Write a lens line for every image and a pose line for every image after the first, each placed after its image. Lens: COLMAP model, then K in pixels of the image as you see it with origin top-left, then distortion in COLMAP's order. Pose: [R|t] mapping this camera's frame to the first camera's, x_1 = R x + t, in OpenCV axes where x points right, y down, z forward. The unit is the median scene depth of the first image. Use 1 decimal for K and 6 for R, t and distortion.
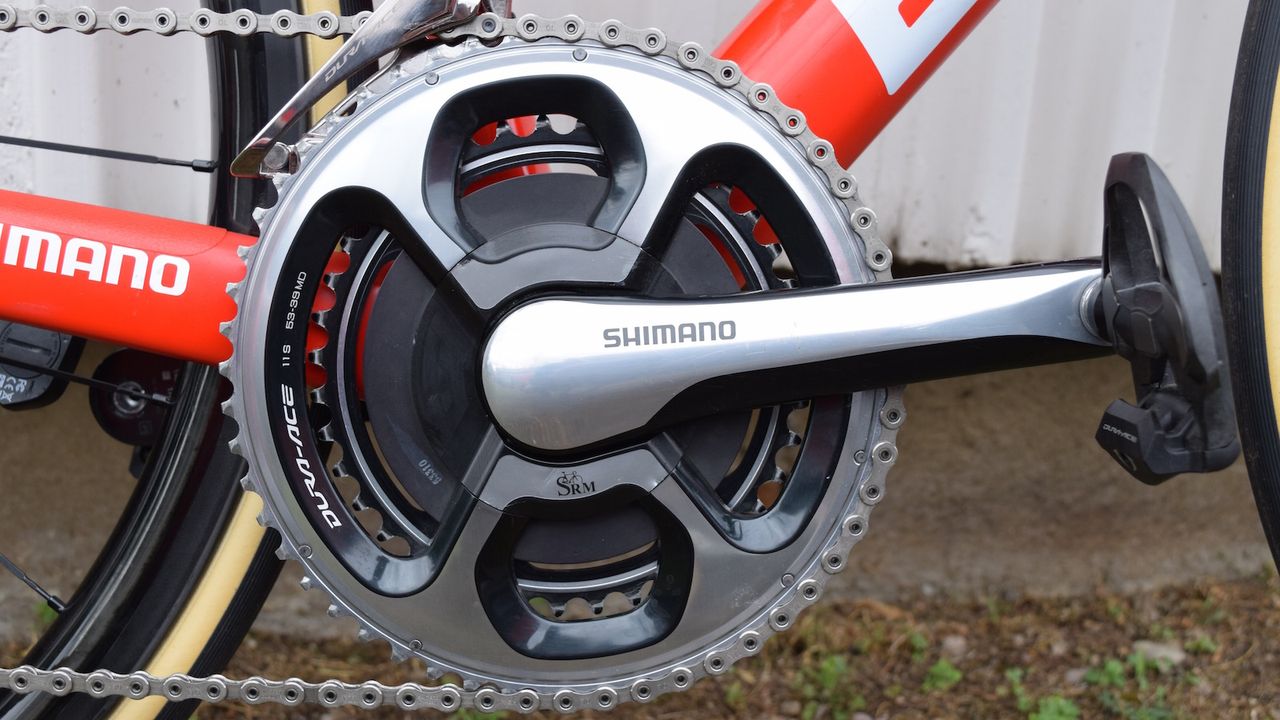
lens RADIAL K [[1611.5, 0, 648.1], [0, 1611.5, 404.9], [0, 0, 1]] dist [-0.048618, 0.000000]
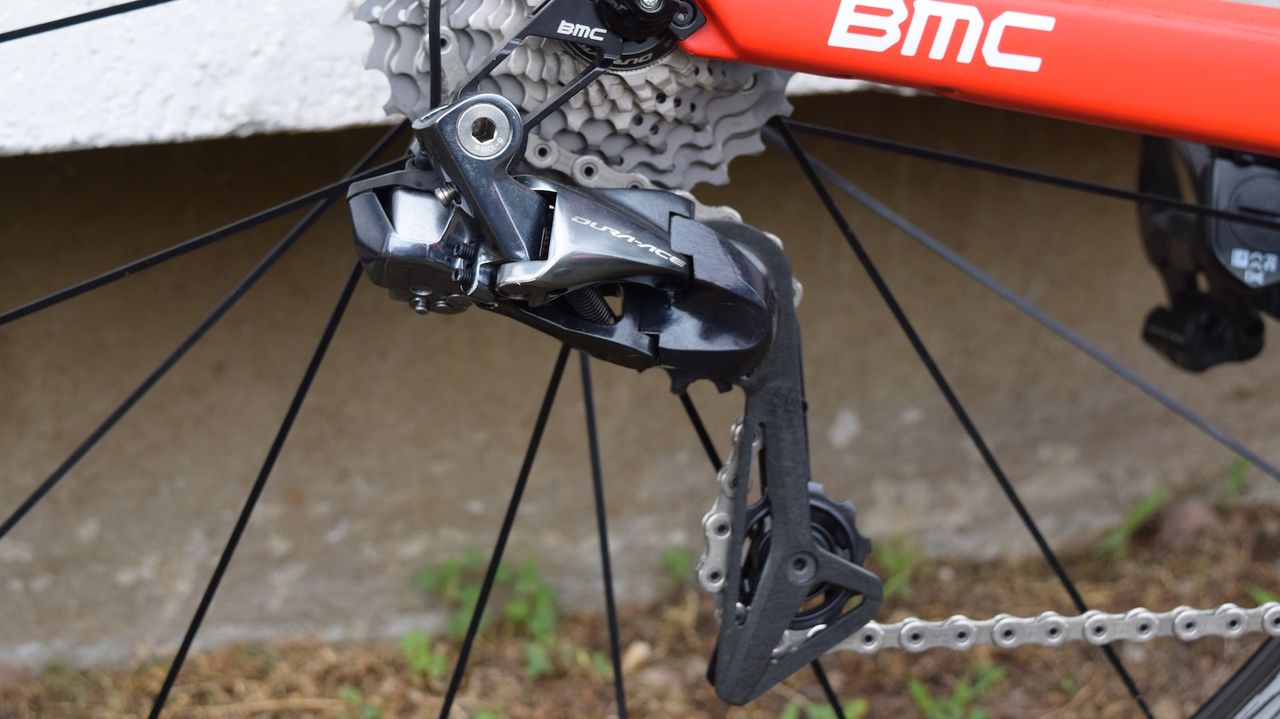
lens RADIAL K [[2300.6, 0, 637.0], [0, 2300.6, 352.9], [0, 0, 1]] dist [0.000611, 0.000000]
pose [[0.984785, -0.086239, 0.150871, -0.995251], [0.077034, 0.994852, 0.065836, -0.076648], [-0.155772, -0.053212, 0.986359, -0.122900]]
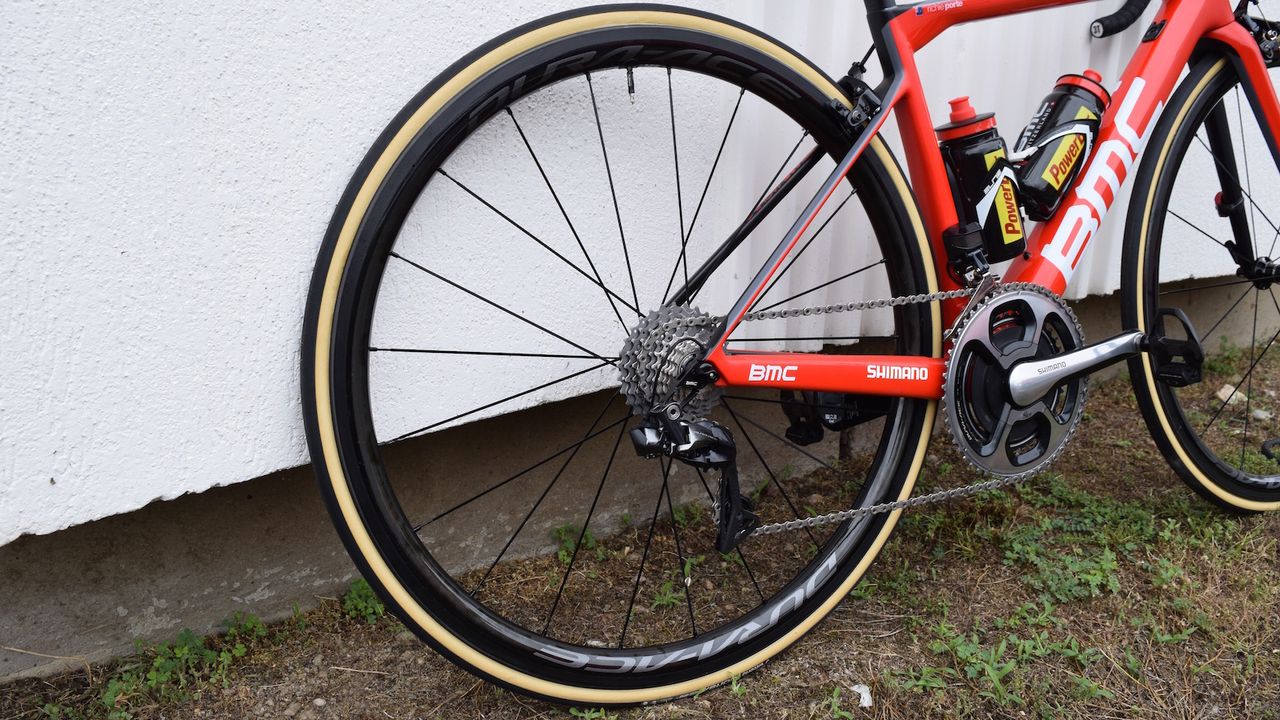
lens RADIAL K [[1018.5, 0, 641.9], [0, 1018.5, 359.2], [0, 0, 1]] dist [-0.066500, 0.001056]
pose [[0.913600, -0.156191, 0.375419, -1.583086], [0.154290, 0.987394, 0.035326, -0.269676], [-0.376204, 0.025649, 0.926182, -0.698046]]
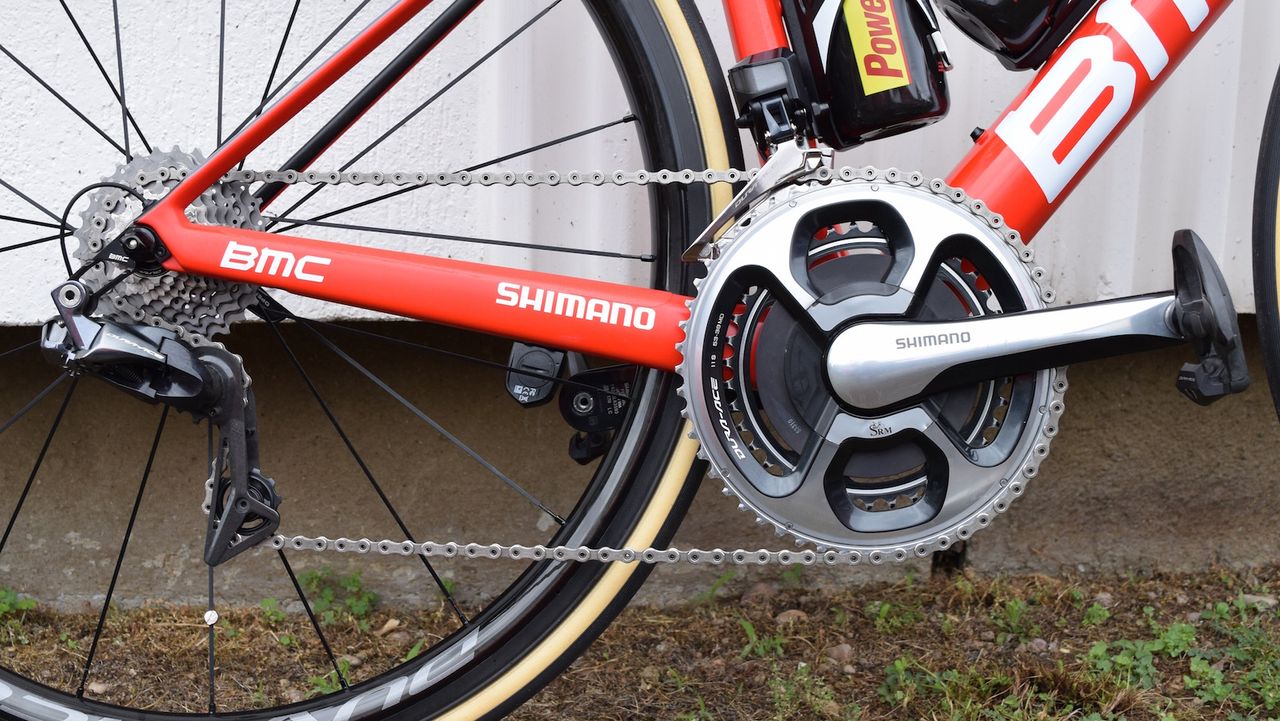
lens RADIAL K [[1672.1, 0, 637.1], [0, 1672.1, 361.0], [0, 0, 1]] dist [-0.068451, 0.000000]
pose [[0.996614, -0.031807, -0.075817, -0.166143], [0.024259, 0.994844, -0.098478, 0.146110], [0.078558, 0.096305, 0.992247, -0.819981]]
